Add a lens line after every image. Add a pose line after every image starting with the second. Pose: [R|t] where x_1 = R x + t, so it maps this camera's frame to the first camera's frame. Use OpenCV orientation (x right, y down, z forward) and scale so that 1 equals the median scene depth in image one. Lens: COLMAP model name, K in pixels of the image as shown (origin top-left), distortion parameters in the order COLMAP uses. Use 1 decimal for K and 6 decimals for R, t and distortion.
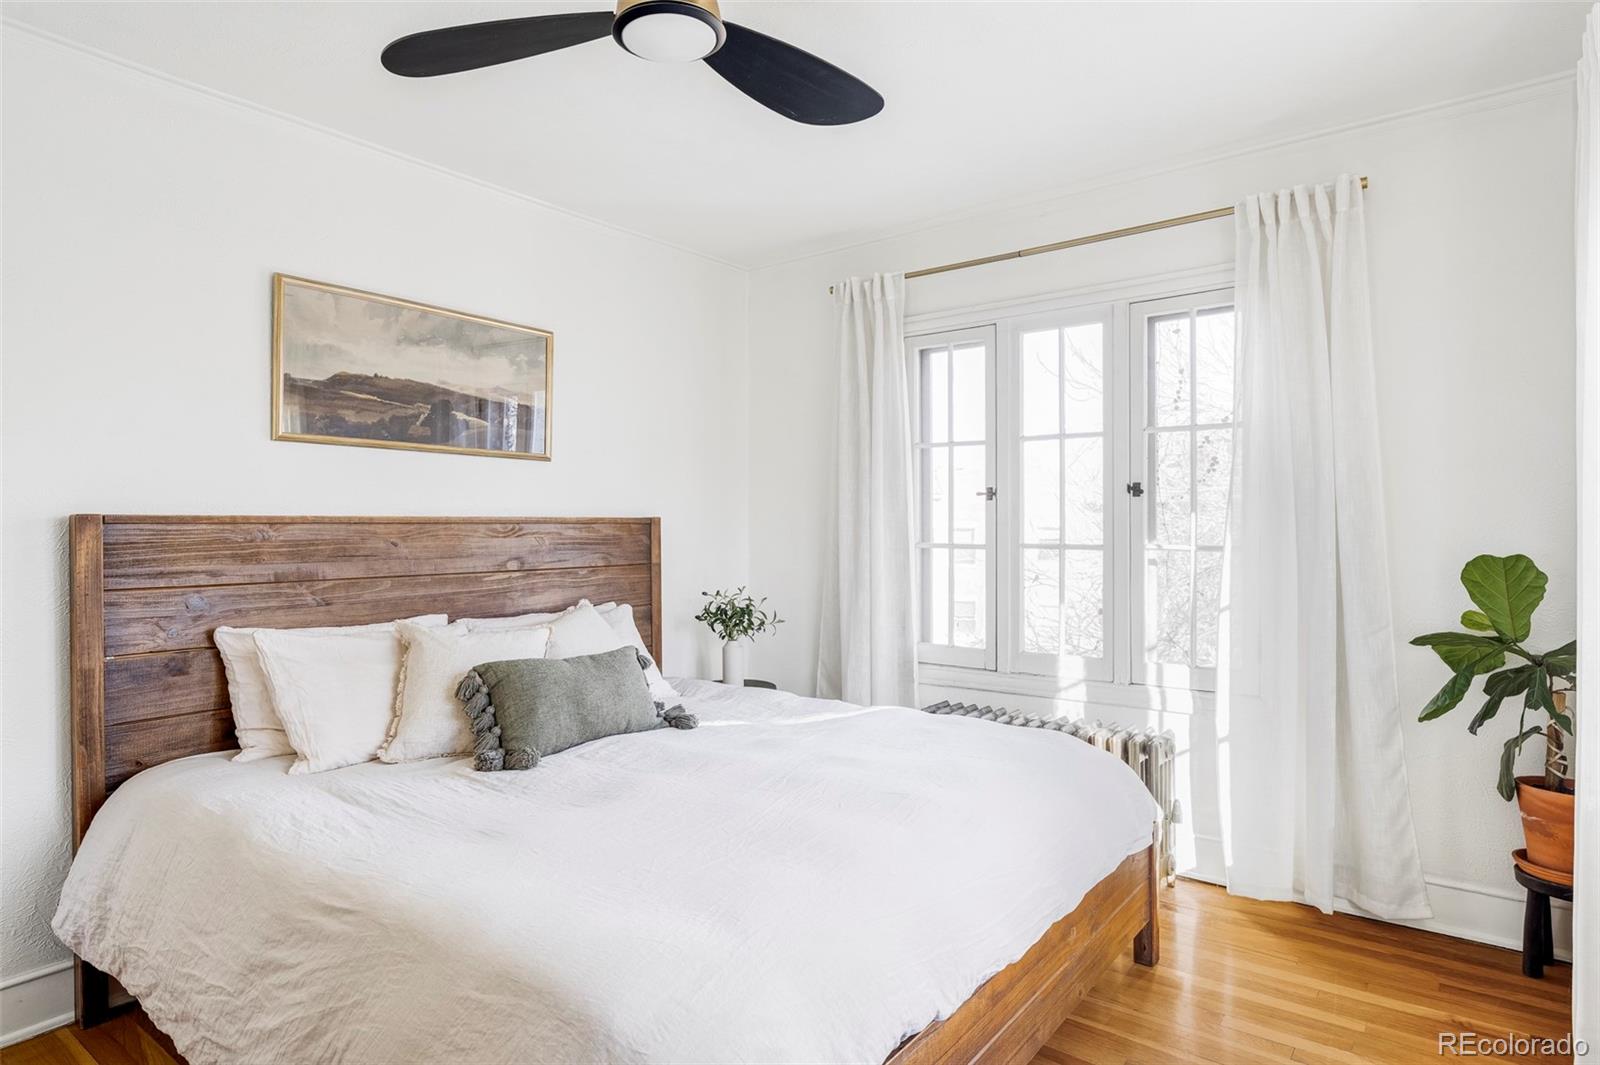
lens RADIAL K [[902.1, 0, 800.0], [0, 902.1, 532.5], [0, 0, 1]] dist [-0.000724, 0.000448]
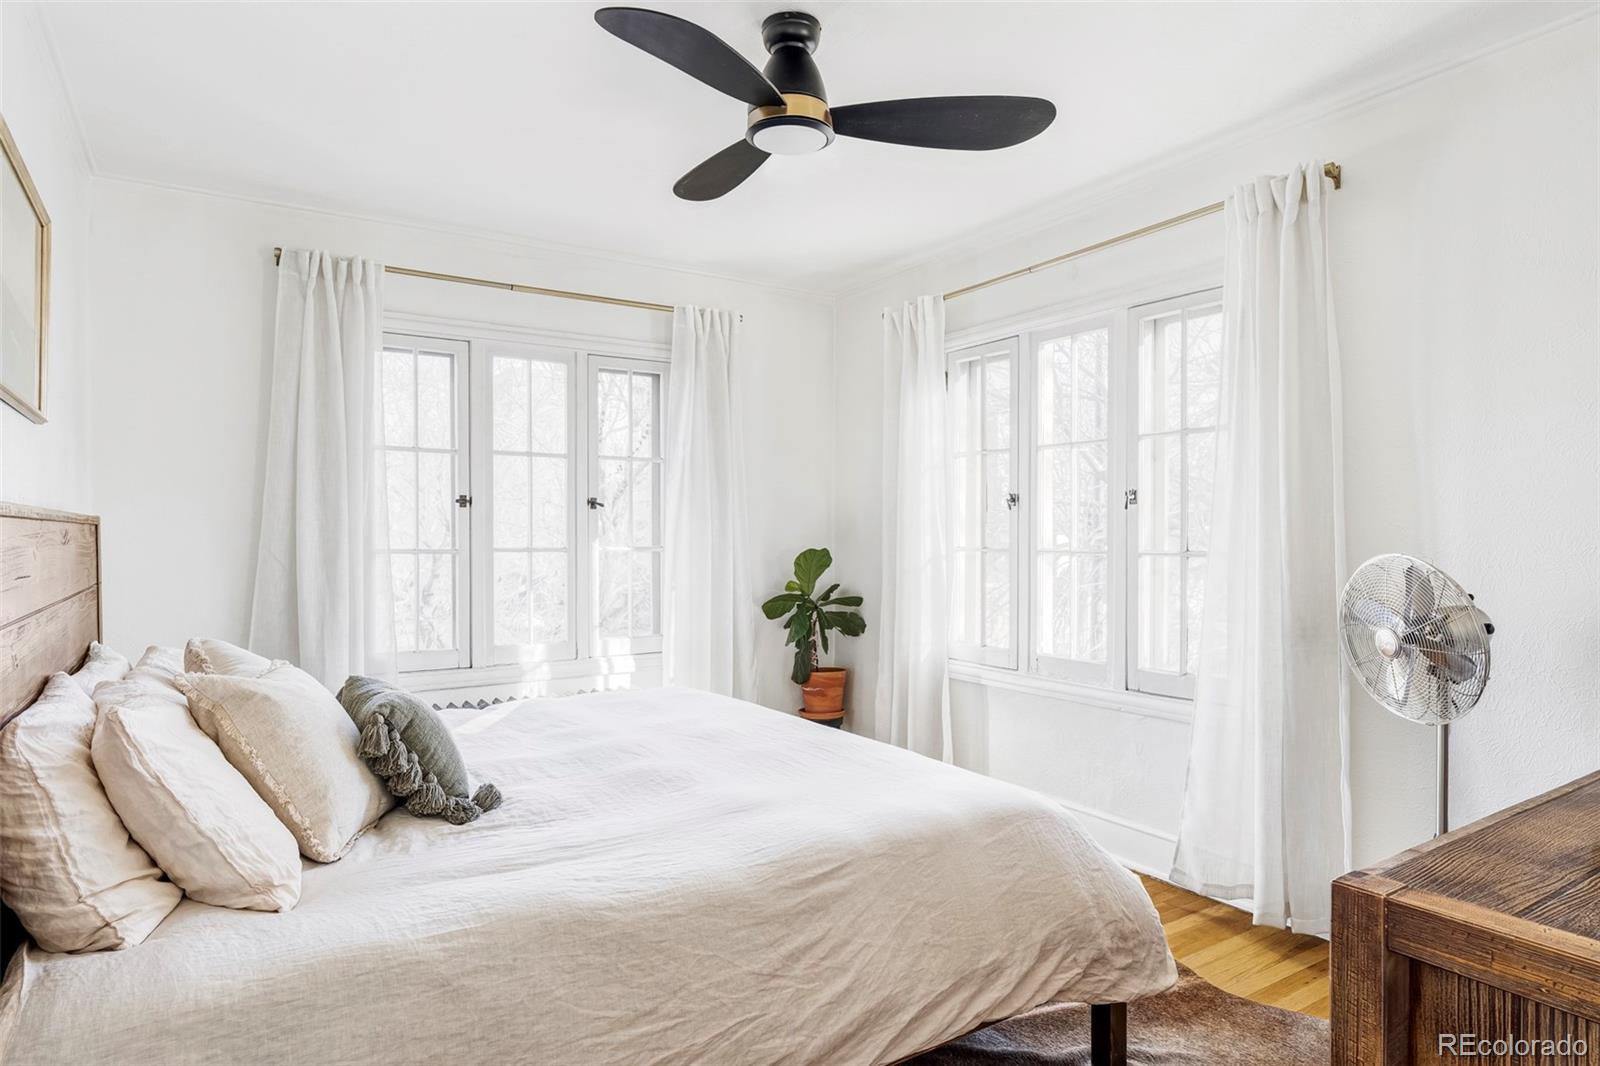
lens RADIAL K [[902.1, 0, 800.0], [0, 902.1, 533.0], [0, 0, 1]] dist [-0.000724, 0.000448]
pose [[0.337445, 0.006924, 0.941320, -0.692136], [0.002368, 0.999964, -0.008204, 0.005059], [-0.941342, 0.004997, 0.337416, 0.291097]]
